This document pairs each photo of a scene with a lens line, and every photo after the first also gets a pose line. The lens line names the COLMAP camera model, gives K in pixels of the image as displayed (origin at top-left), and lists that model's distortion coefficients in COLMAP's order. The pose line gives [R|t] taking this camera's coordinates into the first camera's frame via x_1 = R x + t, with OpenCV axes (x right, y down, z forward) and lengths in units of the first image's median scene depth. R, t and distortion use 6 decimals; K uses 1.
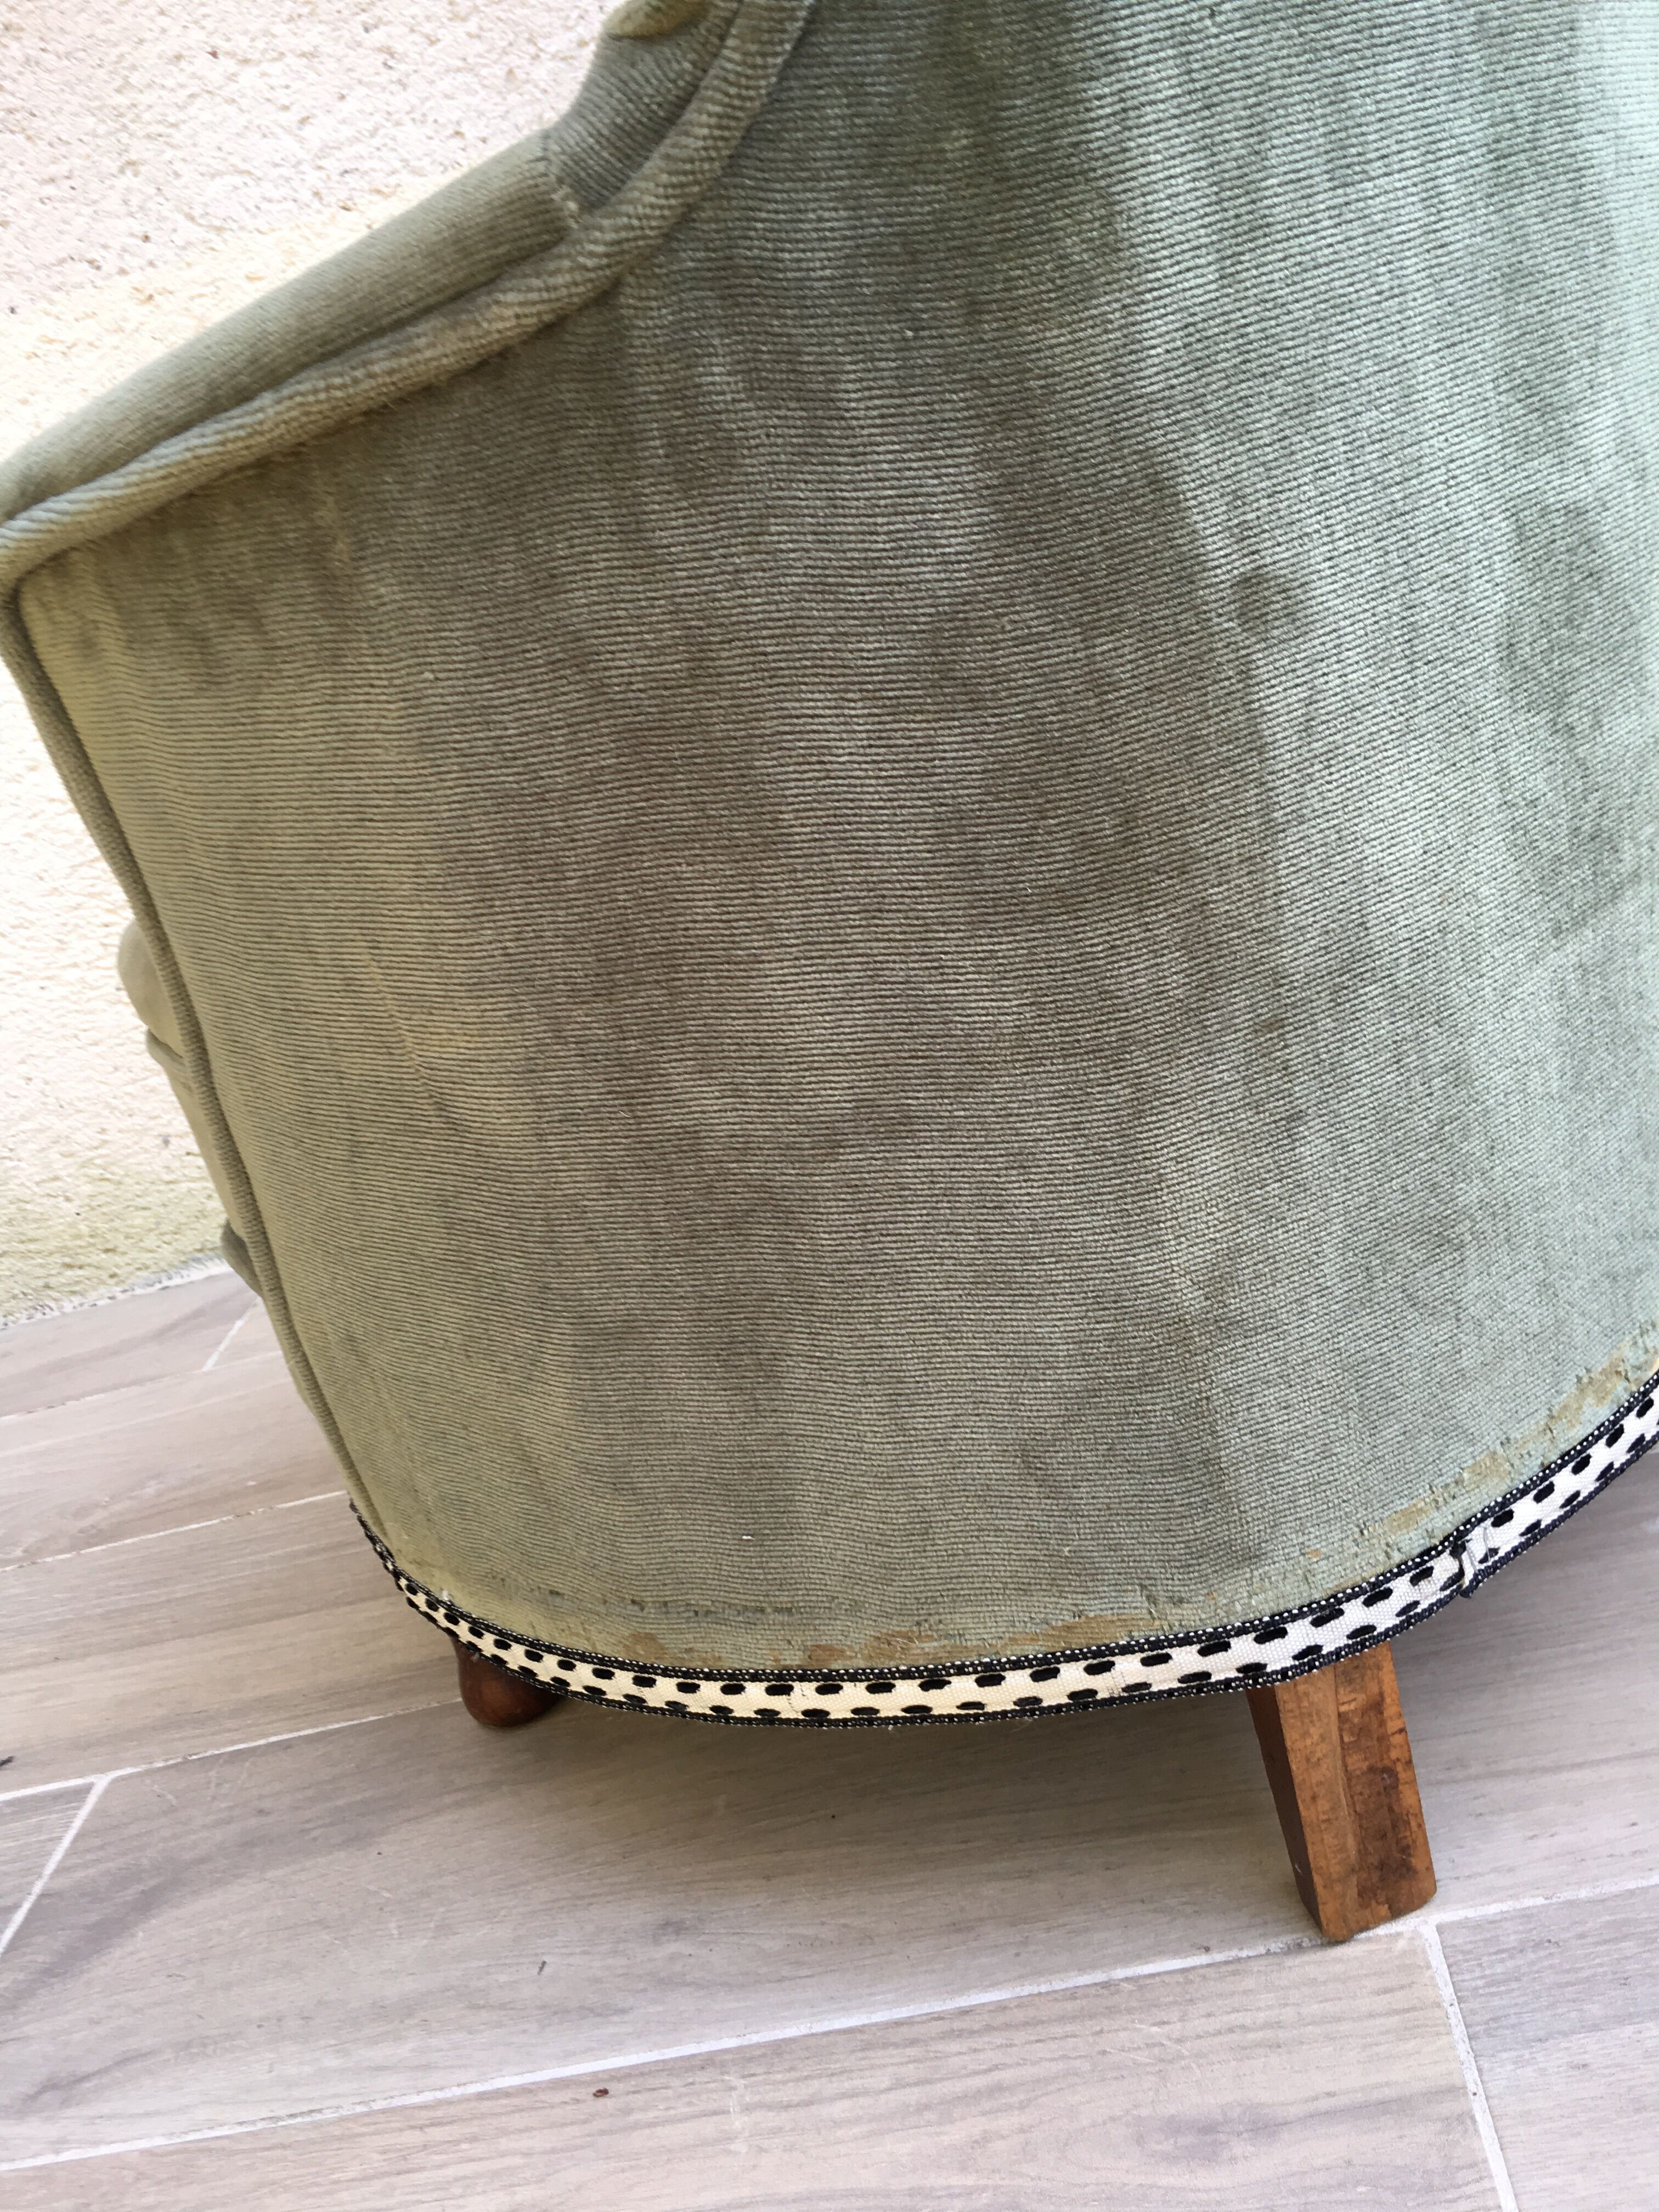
lens RADIAL K [[1954.0, 0, 845.4], [0, 1954.0, 1106.0], [0, 0, 1]] dist [0.065673, -0.116566]
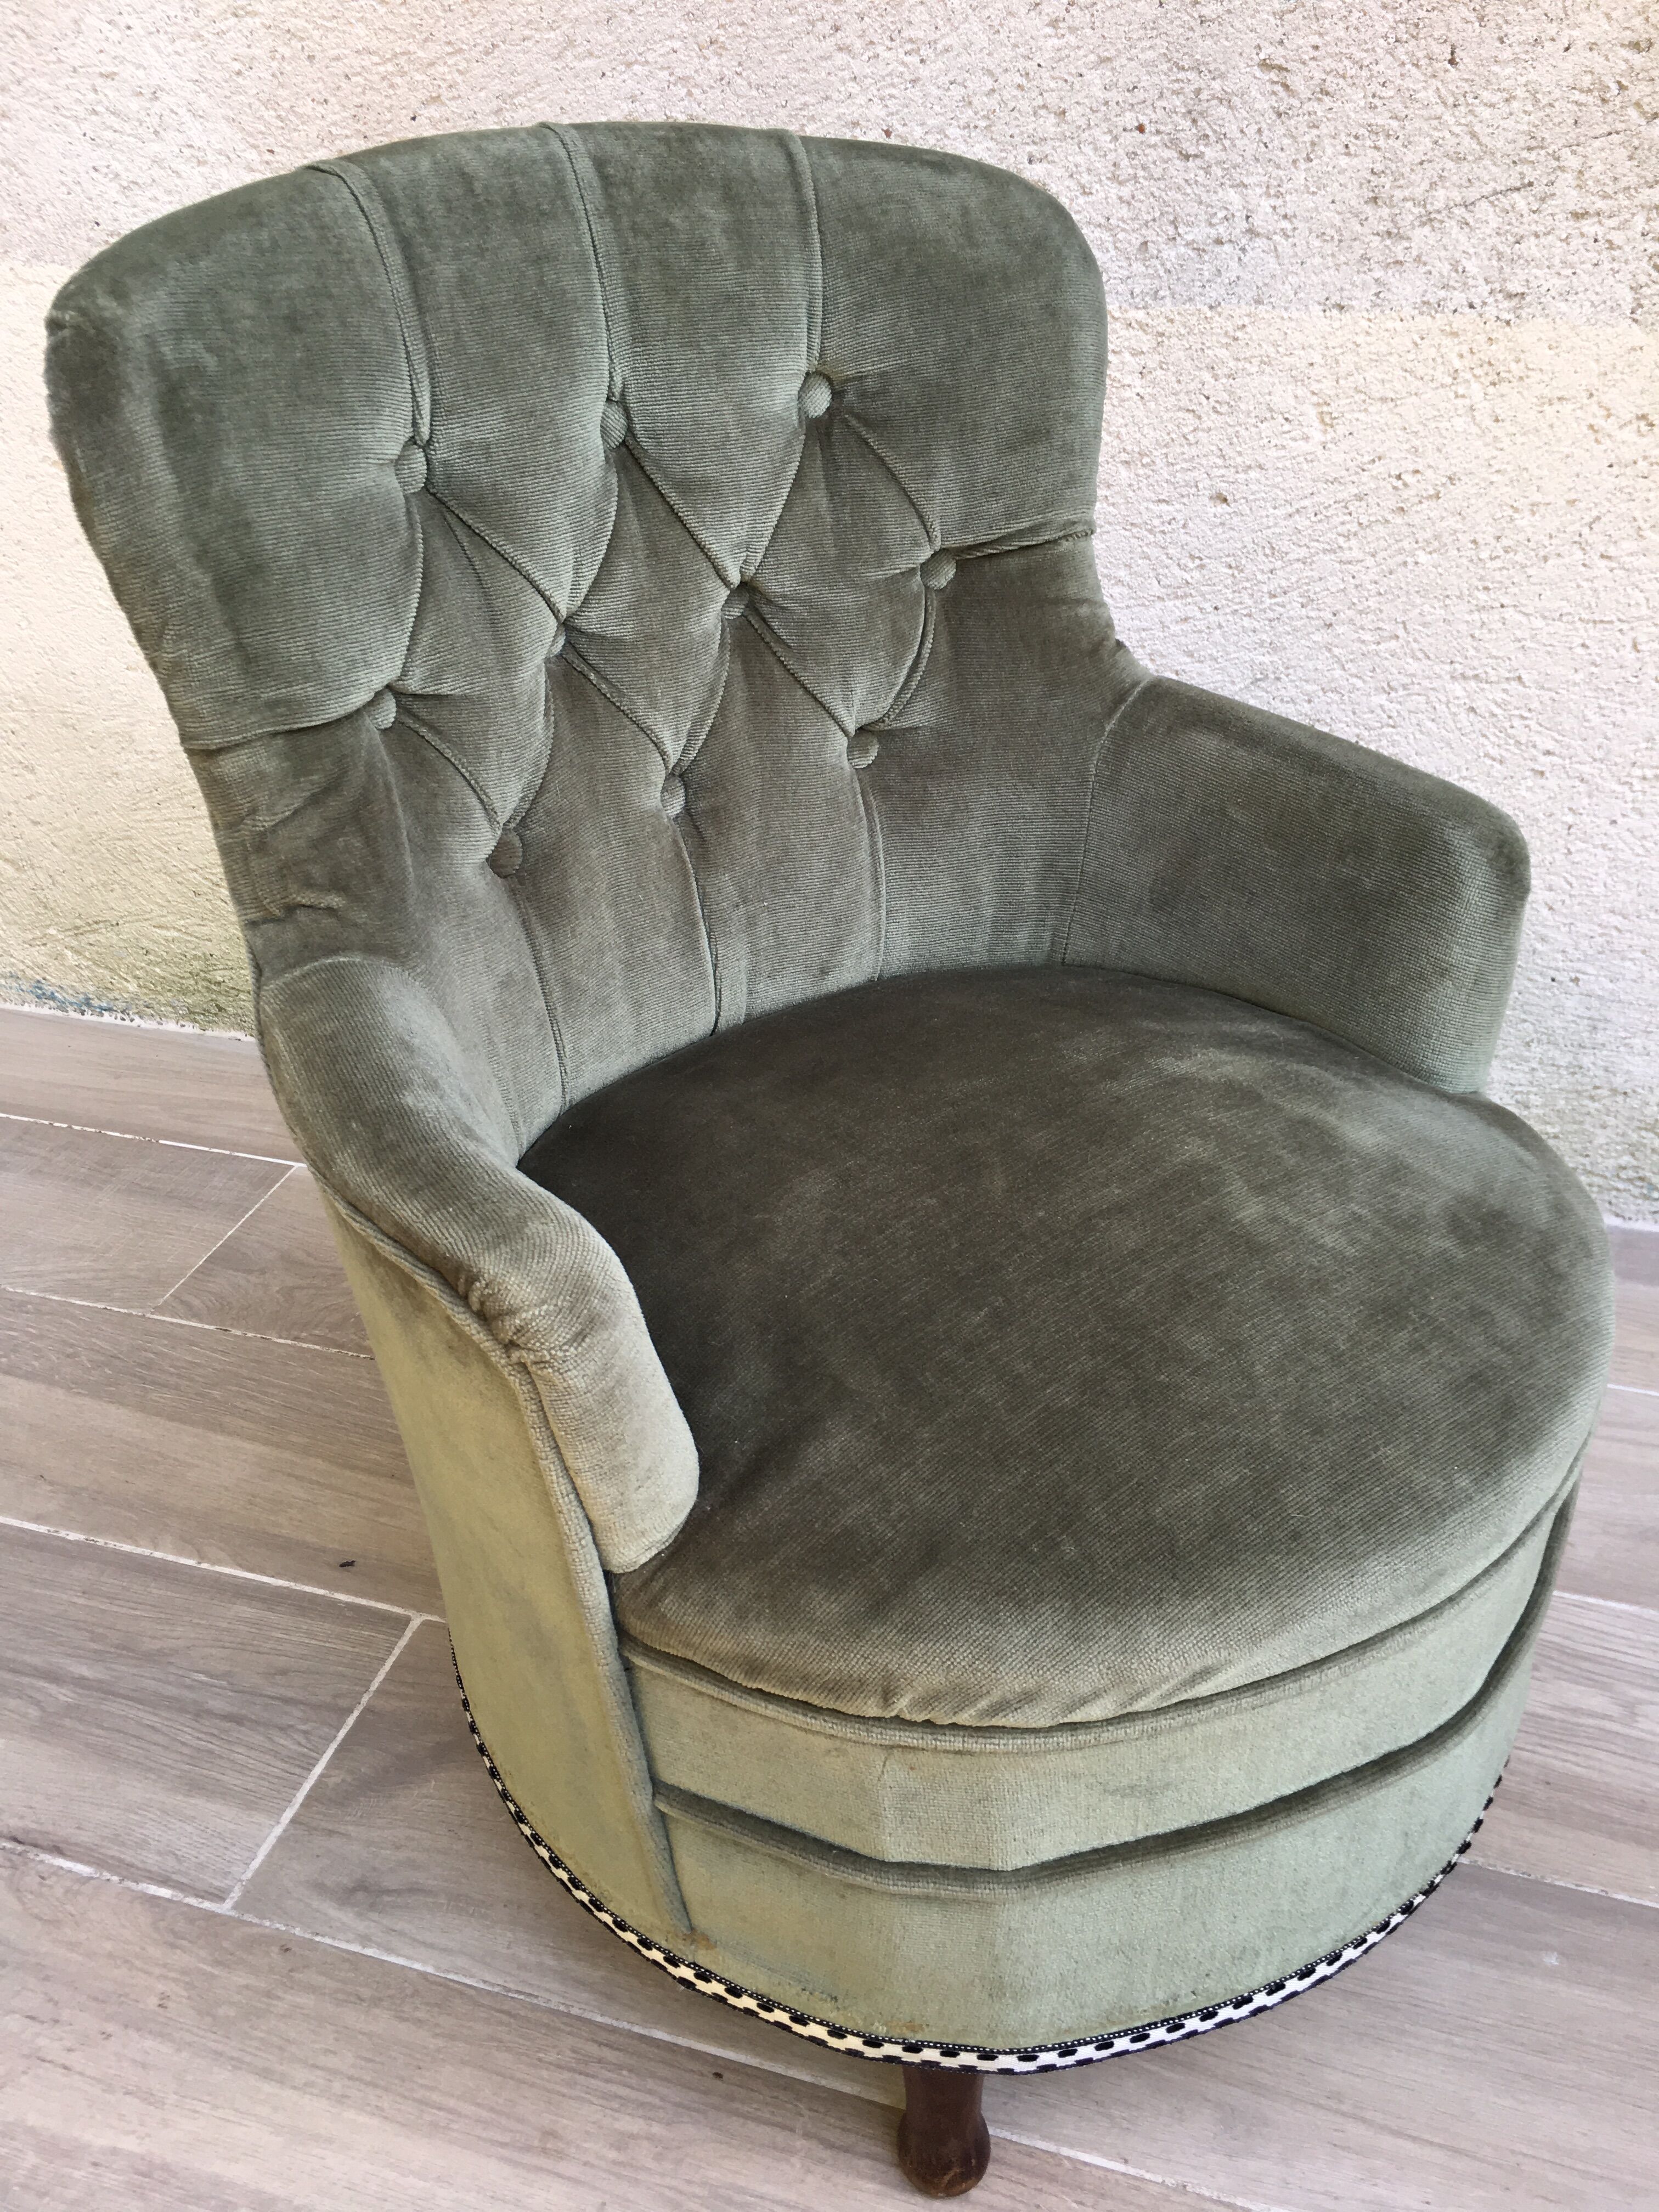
lens RADIAL K [[1954.0, 0, 819.6], [0, 1954.0, 1138.8], [0, 0, 1]] dist [0.065673, -0.116566]
pose [[0.938140, 0.341791, -0.055428, -0.210670], [-0.317073, 0.912316, 0.259122, -0.577205], [0.139133, -0.225518, 0.964253, -0.297433]]
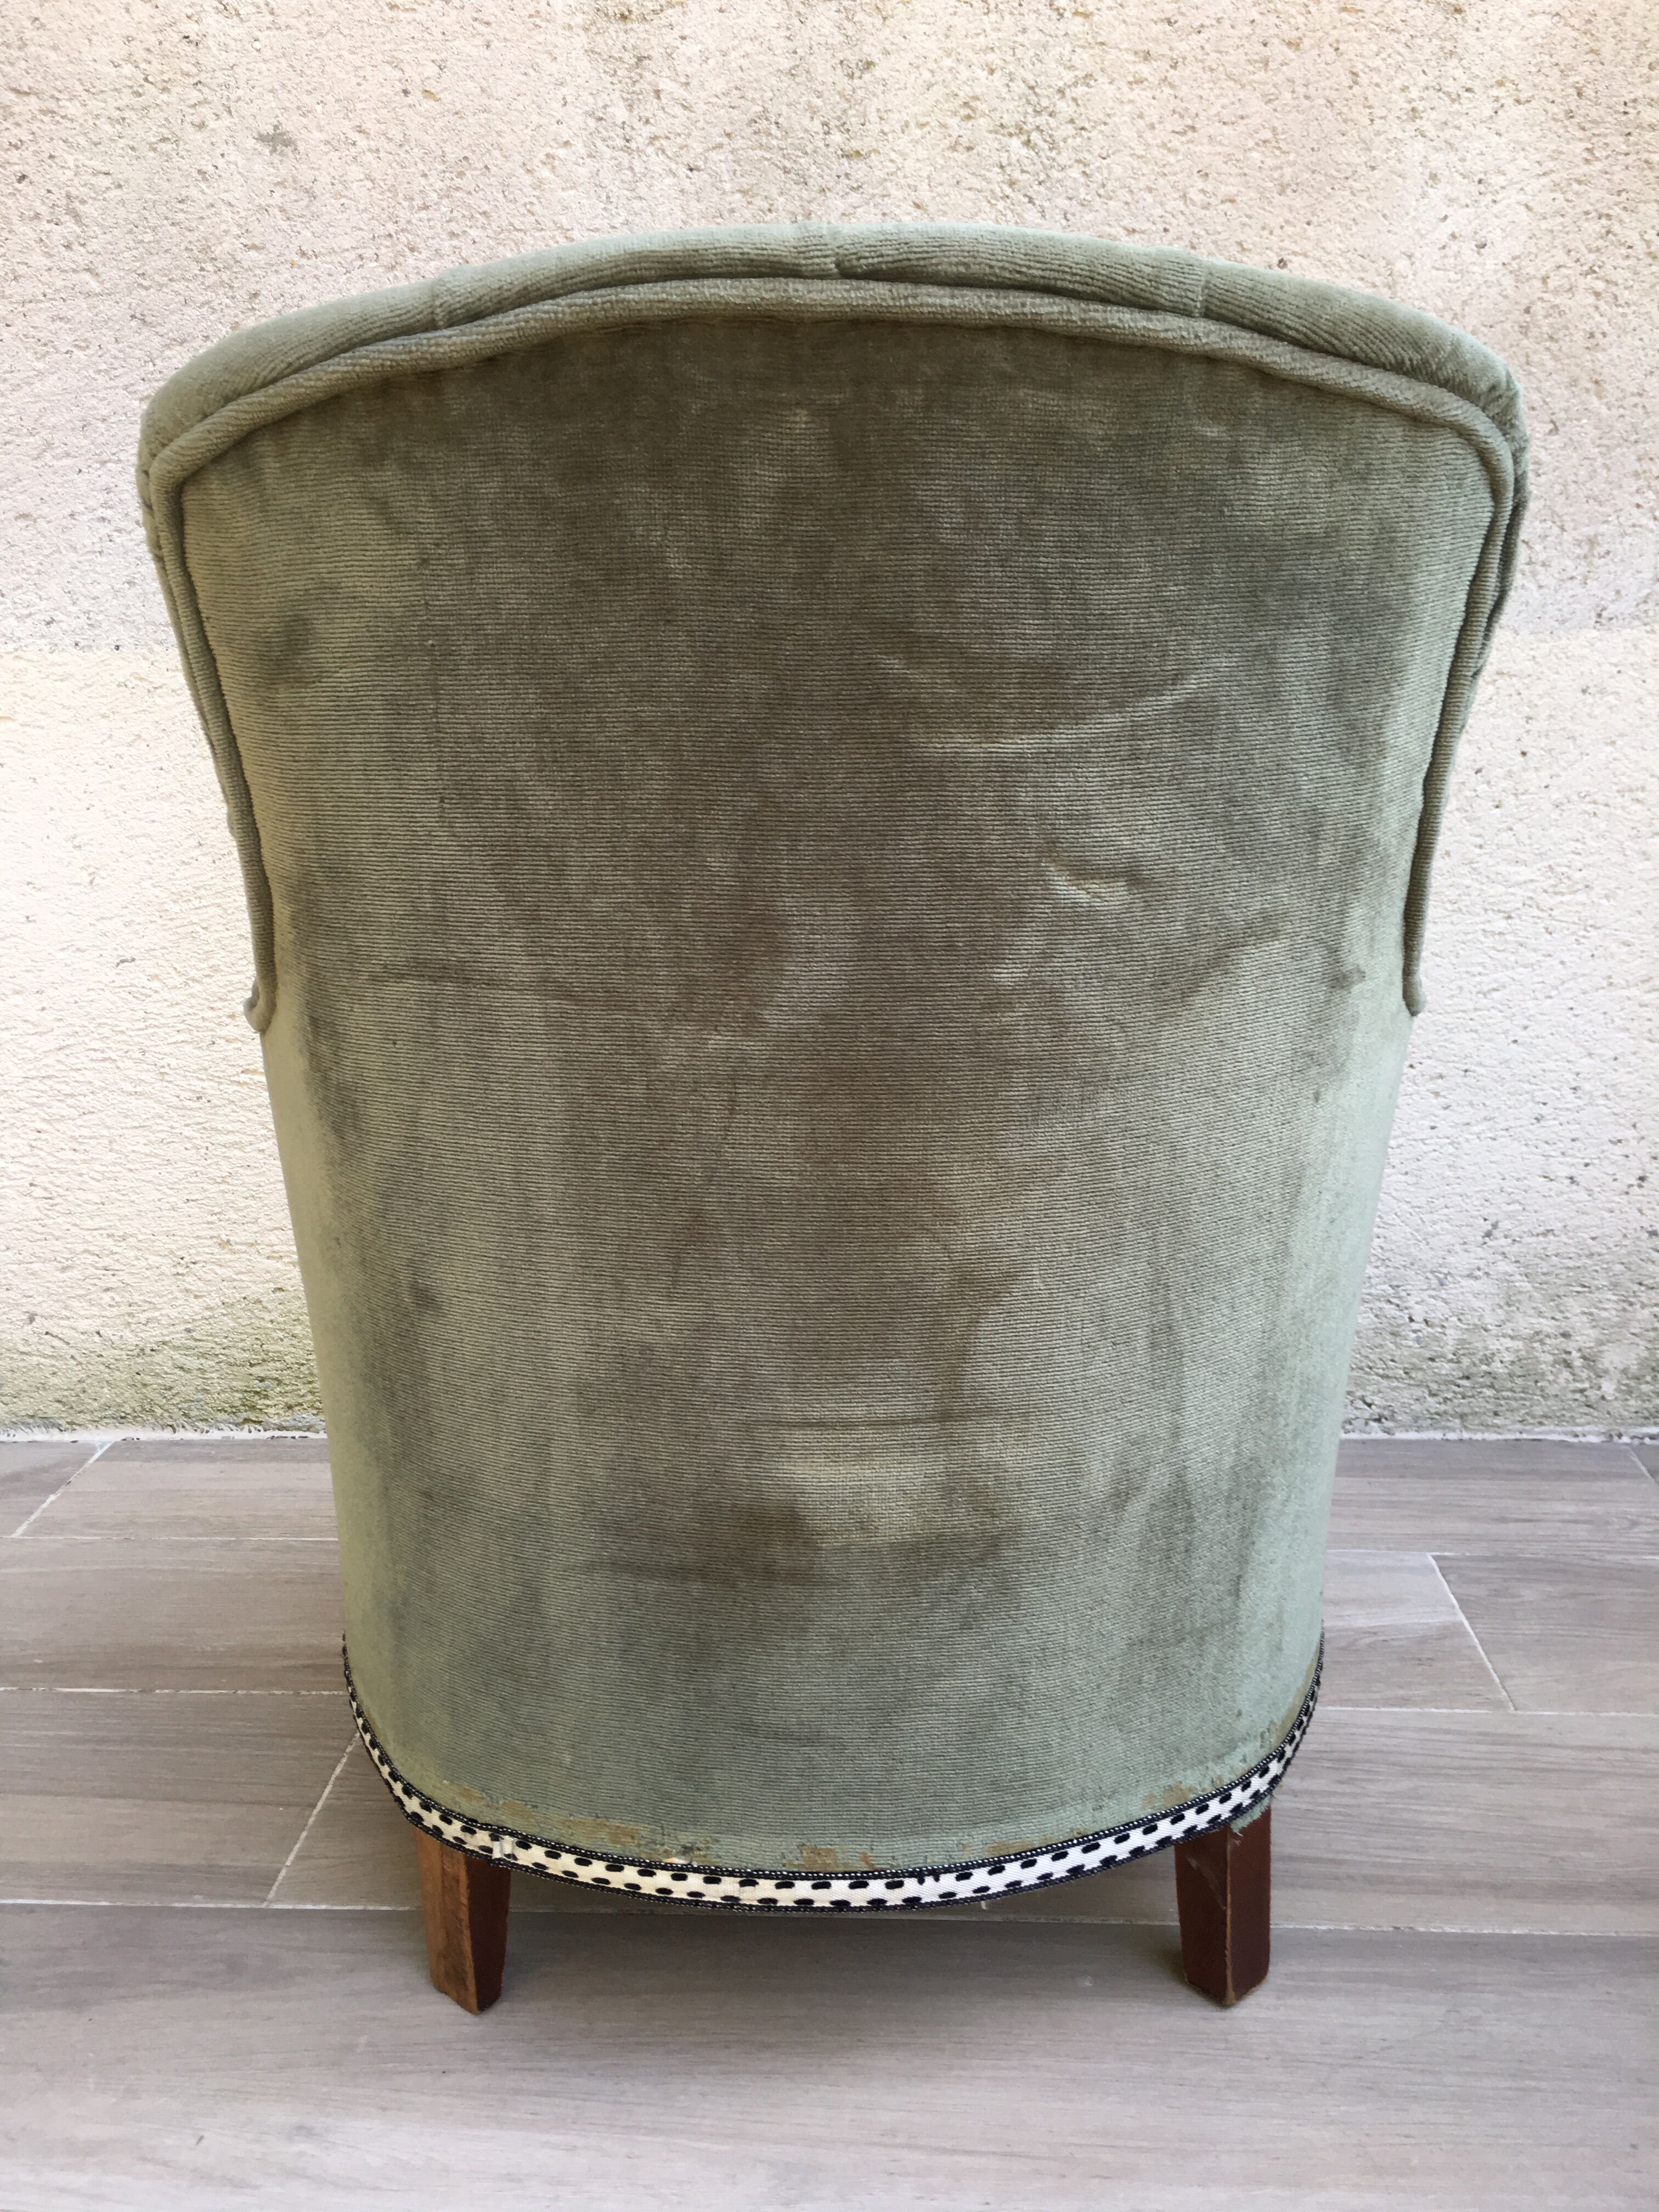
lens RADIAL K [[1954.0, 0, 858.0], [0, 1954.0, 1098.5], [0, 0, 1]] dist [0.065673, -0.116566]
pose [[0.963616, 0.255022, 0.080047, -0.012313], [-0.245307, 0.962712, -0.114066, -0.216161], [-0.106151, 0.090280, 0.990243, -0.468266]]
